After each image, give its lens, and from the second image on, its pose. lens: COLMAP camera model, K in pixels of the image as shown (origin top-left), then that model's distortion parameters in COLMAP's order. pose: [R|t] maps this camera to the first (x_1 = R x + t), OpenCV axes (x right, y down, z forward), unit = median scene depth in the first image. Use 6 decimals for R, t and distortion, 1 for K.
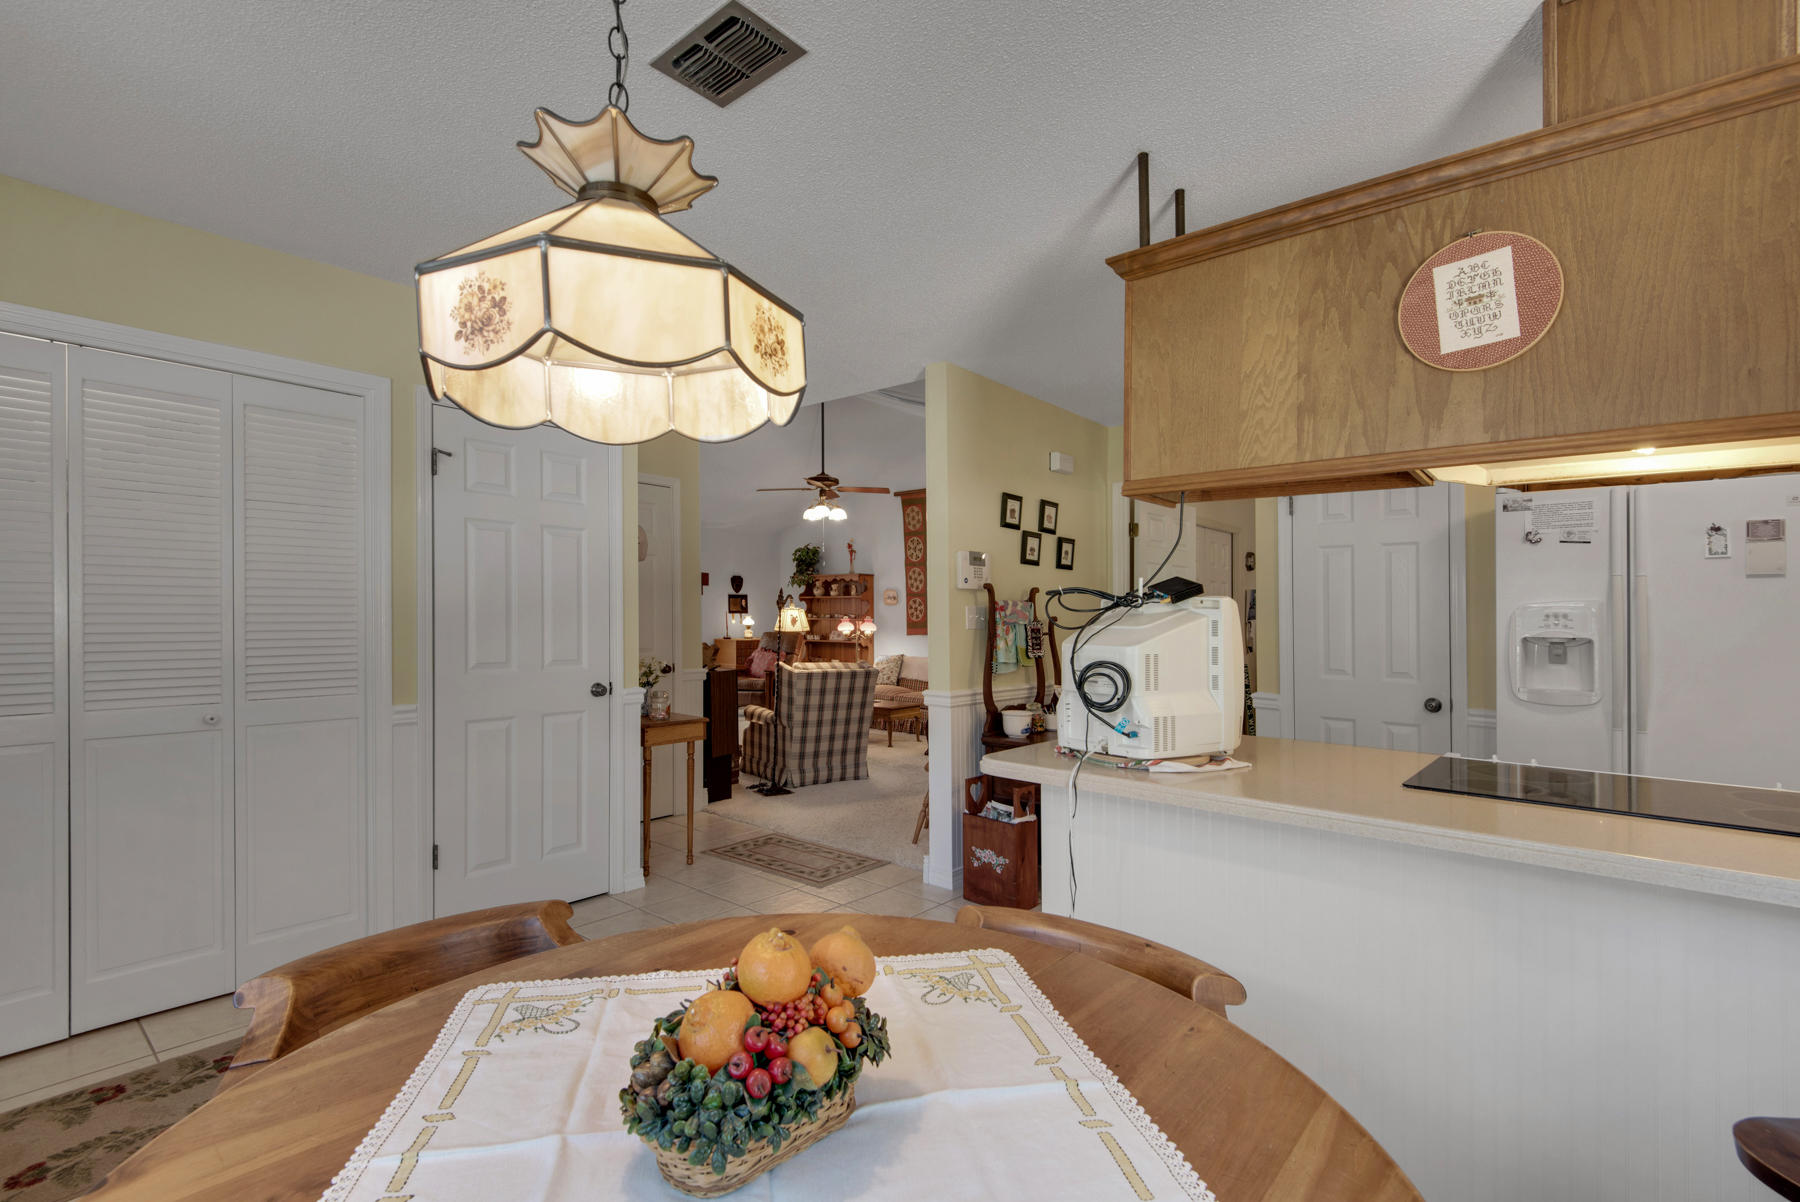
lens RADIAL K [[841.7, 0, 857.9], [0, 841.7, 610.6], [0, 0, 1]] dist [0.020038, -0.023867]
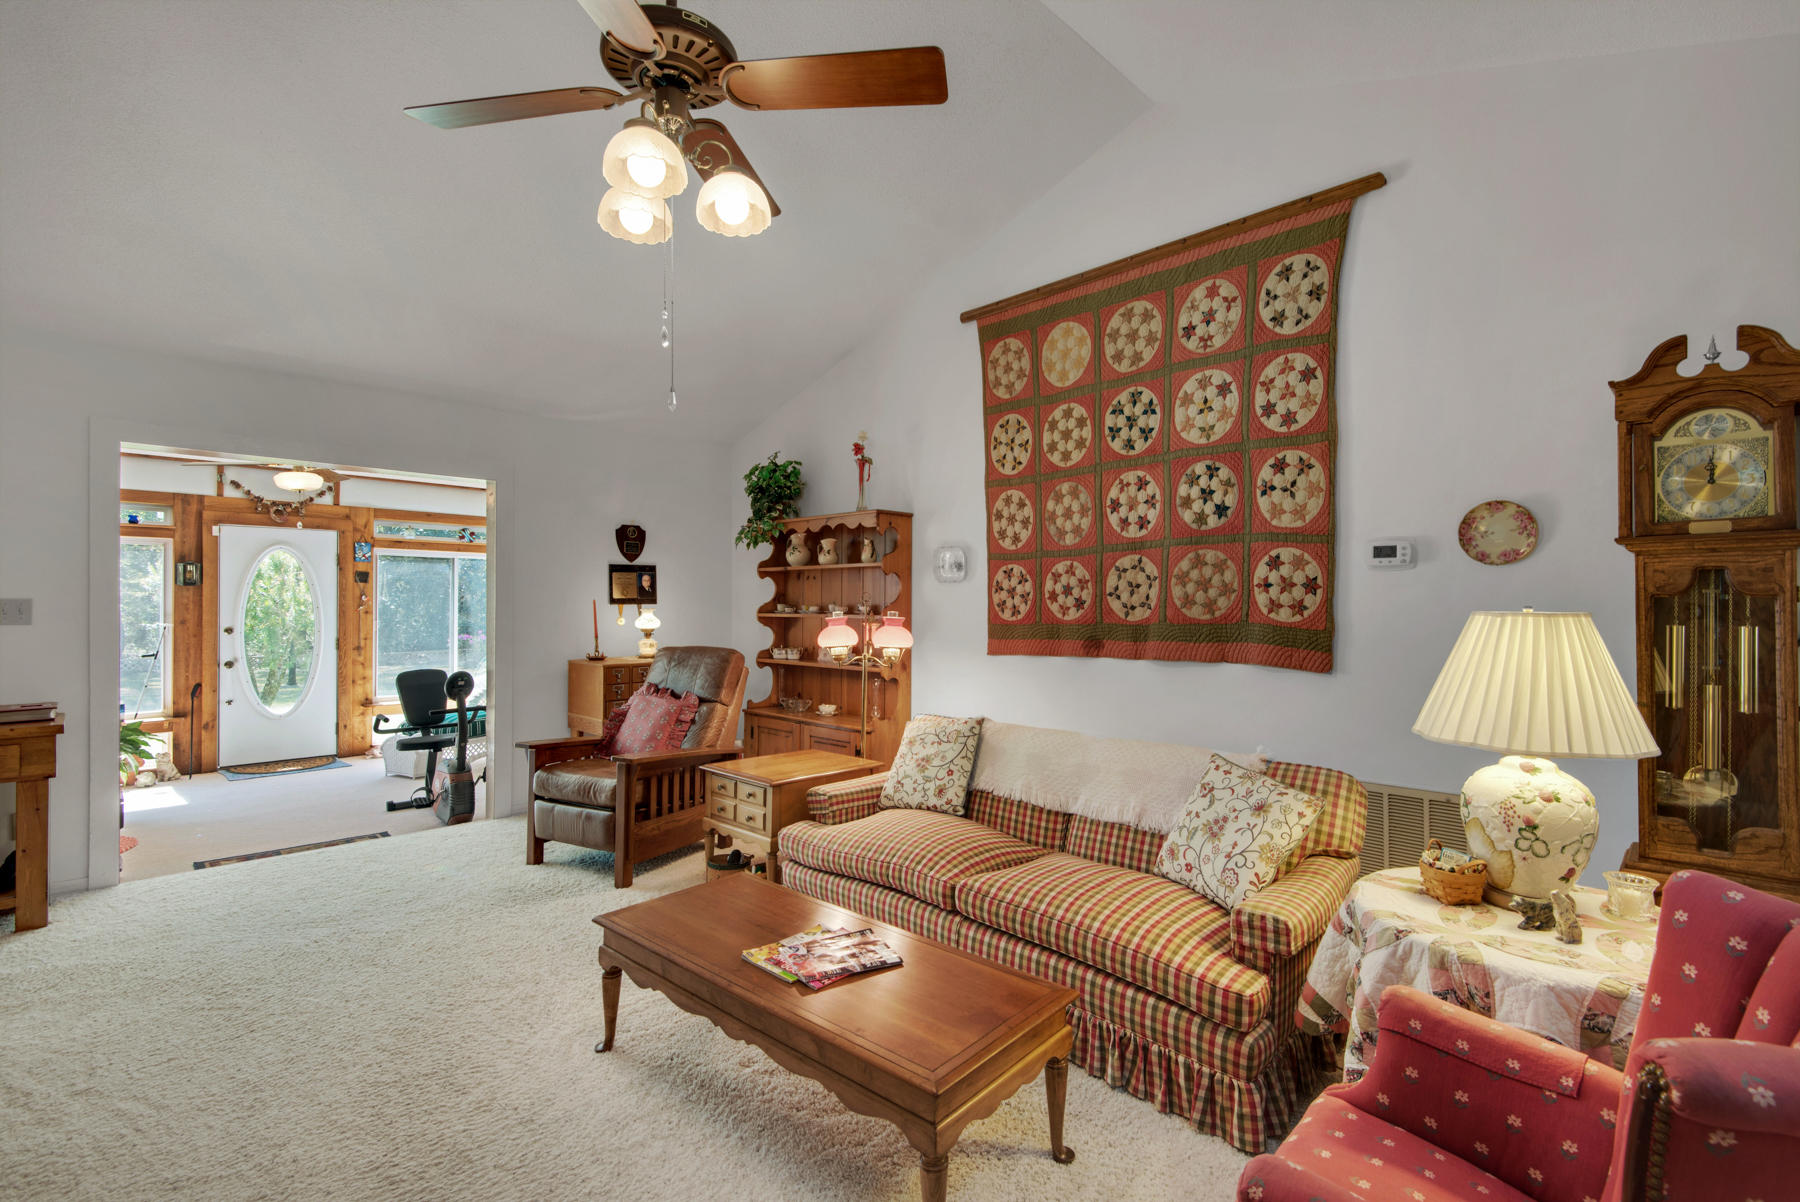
lens RADIAL K [[820.6, 0, 879.8], [0, 820.6, 605.4], [0, 0, 1]] dist [0.026115, -0.000320]
pose [[0.997940, 0.000334, -0.064159, 0.028438], [-0.000477, 0.999997, -0.002212, 0.005234], [0.064158, 0.002238, 0.997937, 0.569136]]
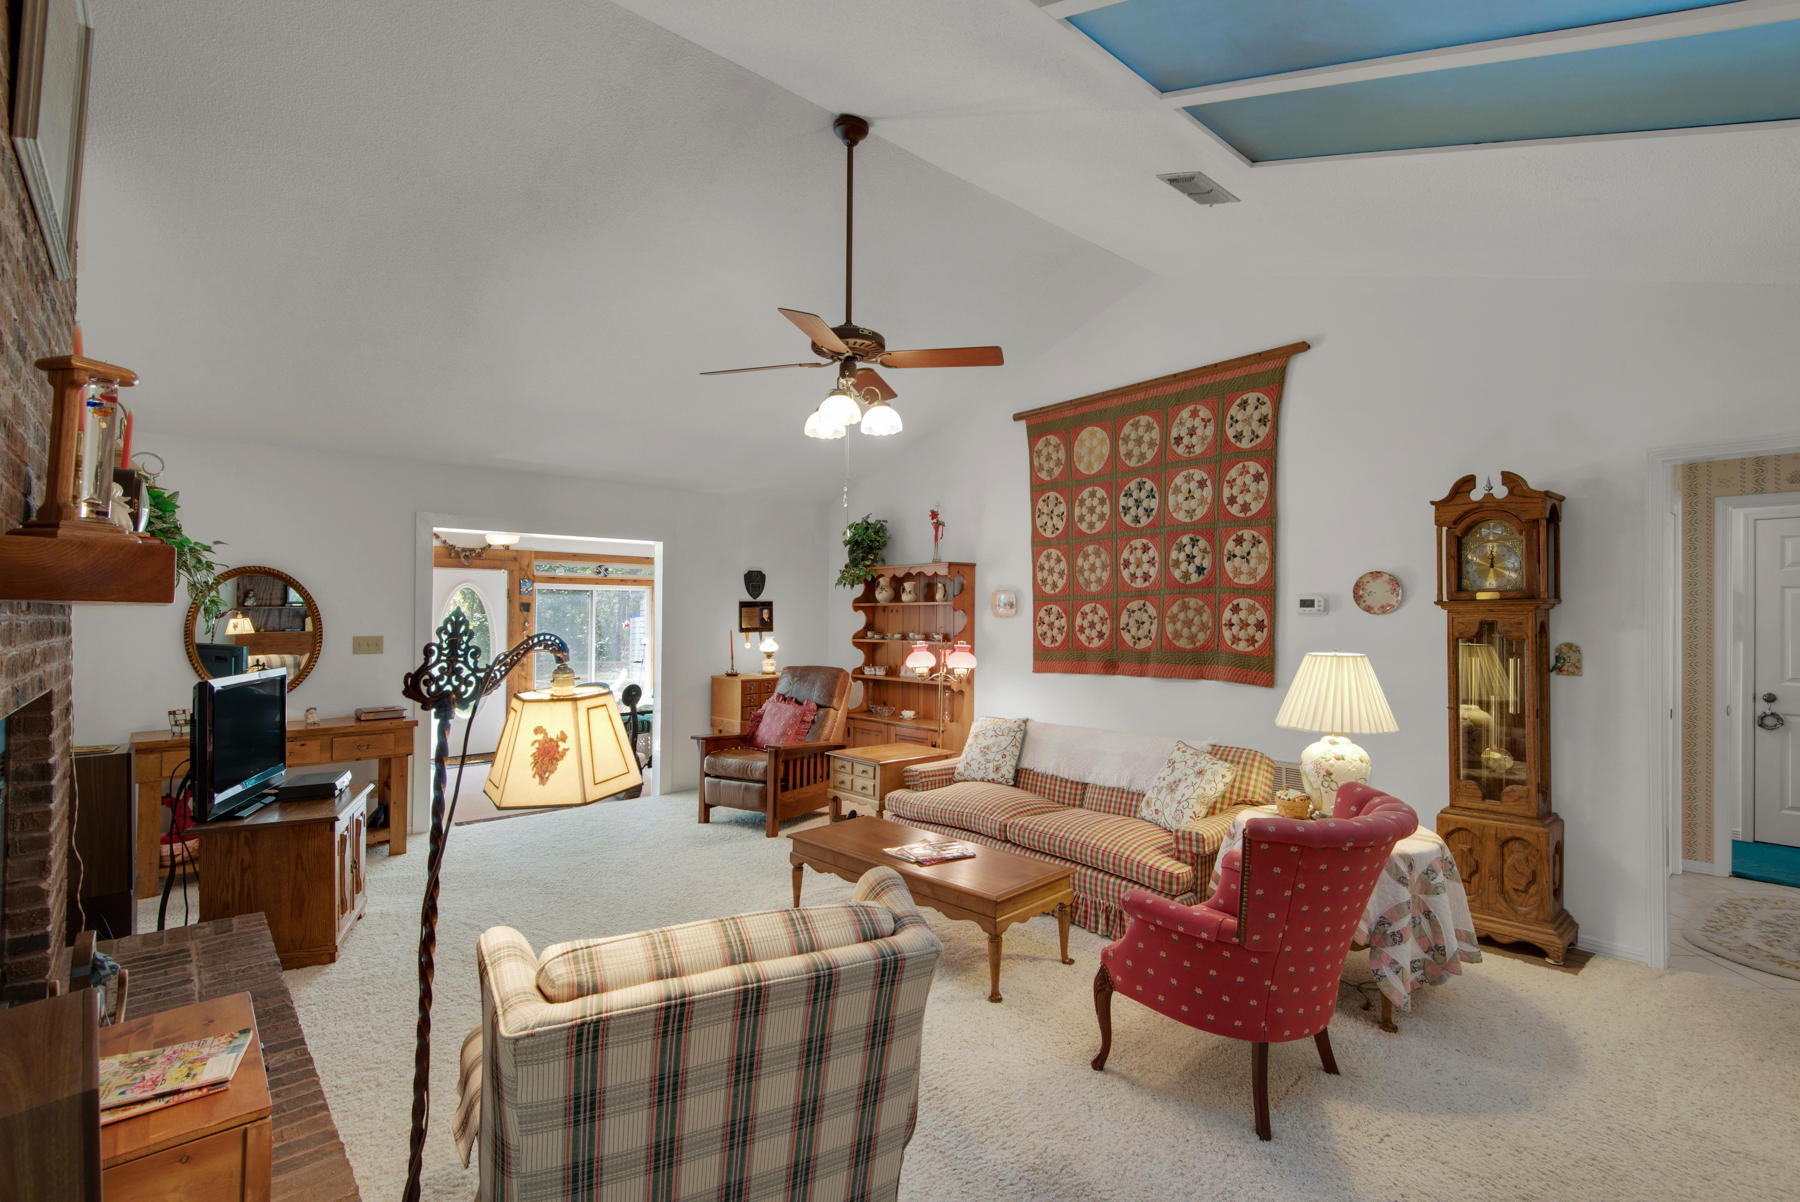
lens RADIAL K [[823.1, 0, 890.5], [0, 823.1, 629.8], [0, 0, 1]] dist [0.049688, -0.000037]
pose [[0.992716, -0.001032, -0.120476, 0.027874], [0.002733, 0.999899, 0.013951, -0.006440], [0.120449, -0.014179, 0.992618, 0.437614]]
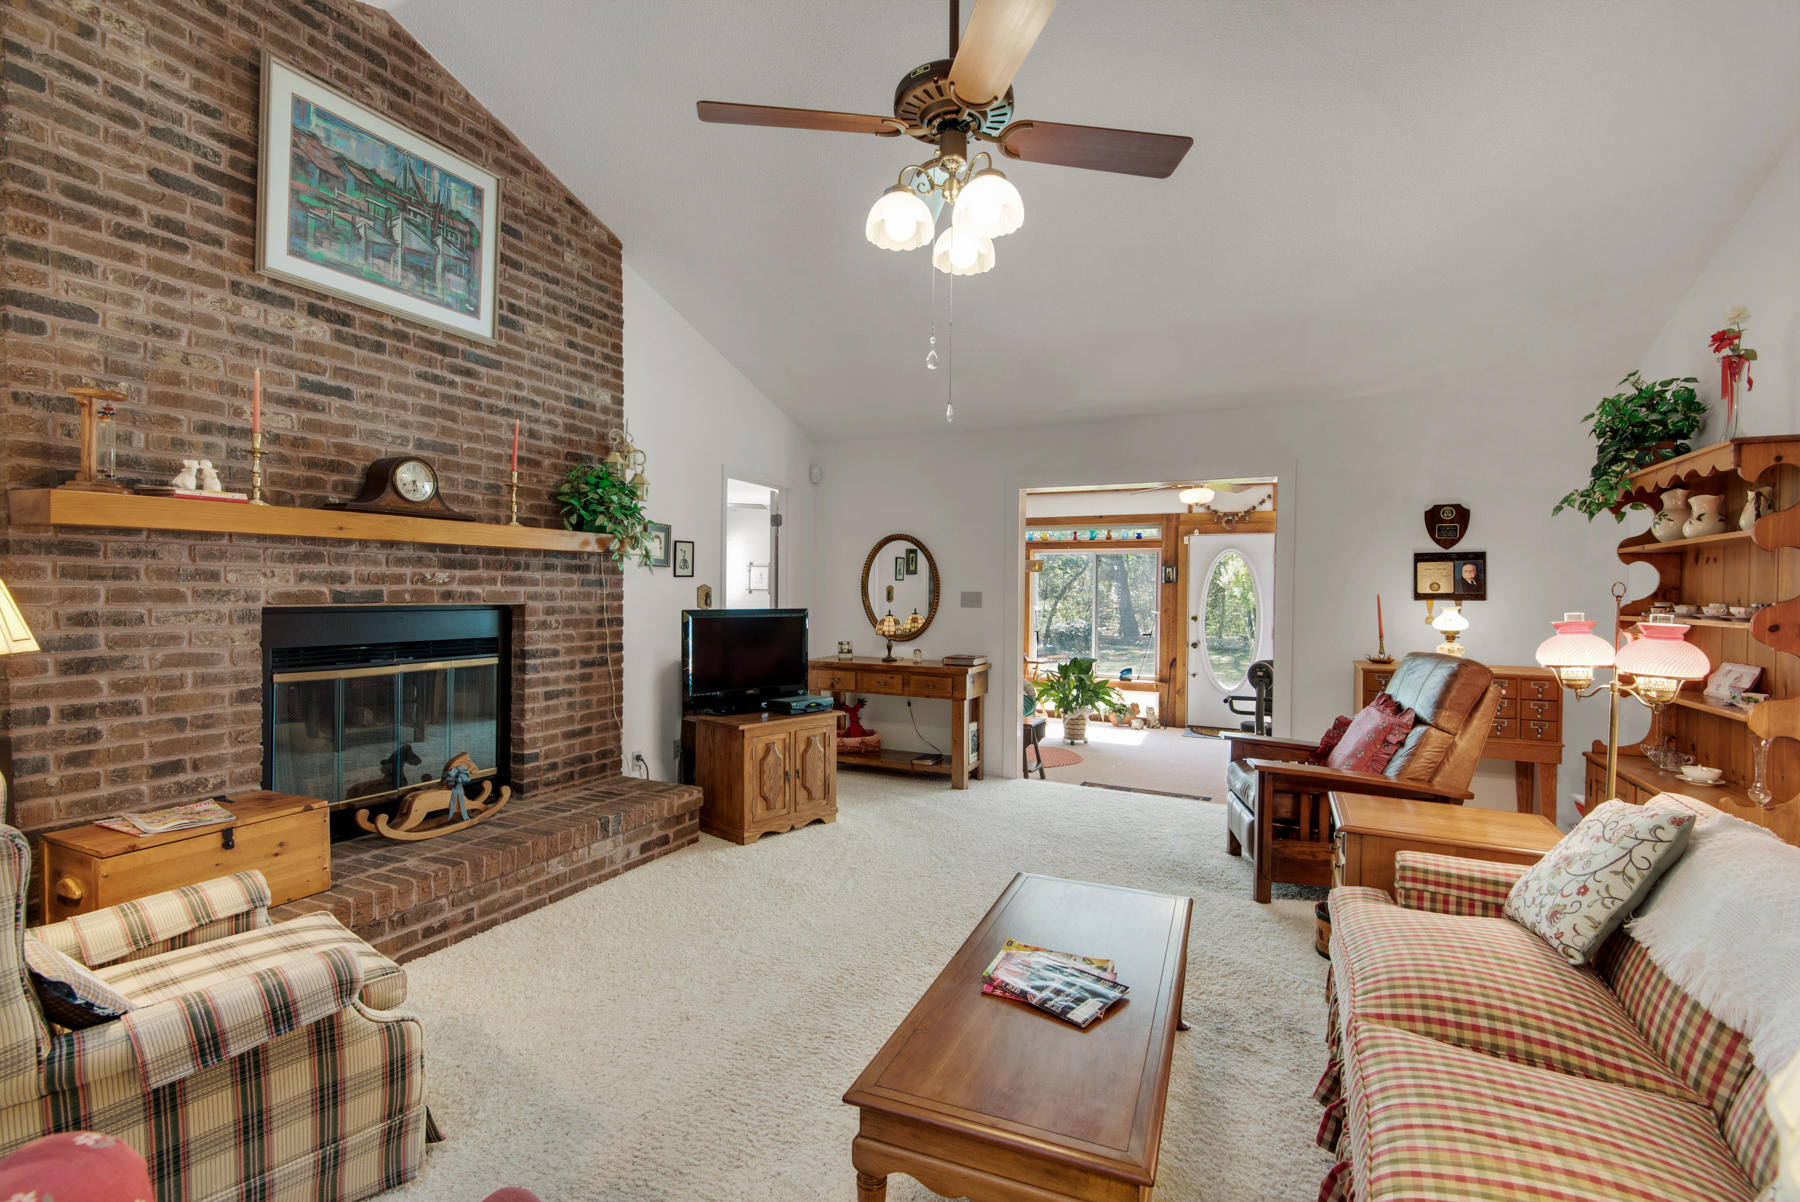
lens RADIAL K [[805.9, 0, 900.0], [0, 805.9, 601.0], [0, 0, 1]] dist [0.013758, -0.000588]
pose [[0.276253, 0.010076, -0.961032, 0.158217], [-0.012671, 0.999896, 0.006841, 0.004739], [0.961002, 0.010288, 0.276352, 0.679461]]
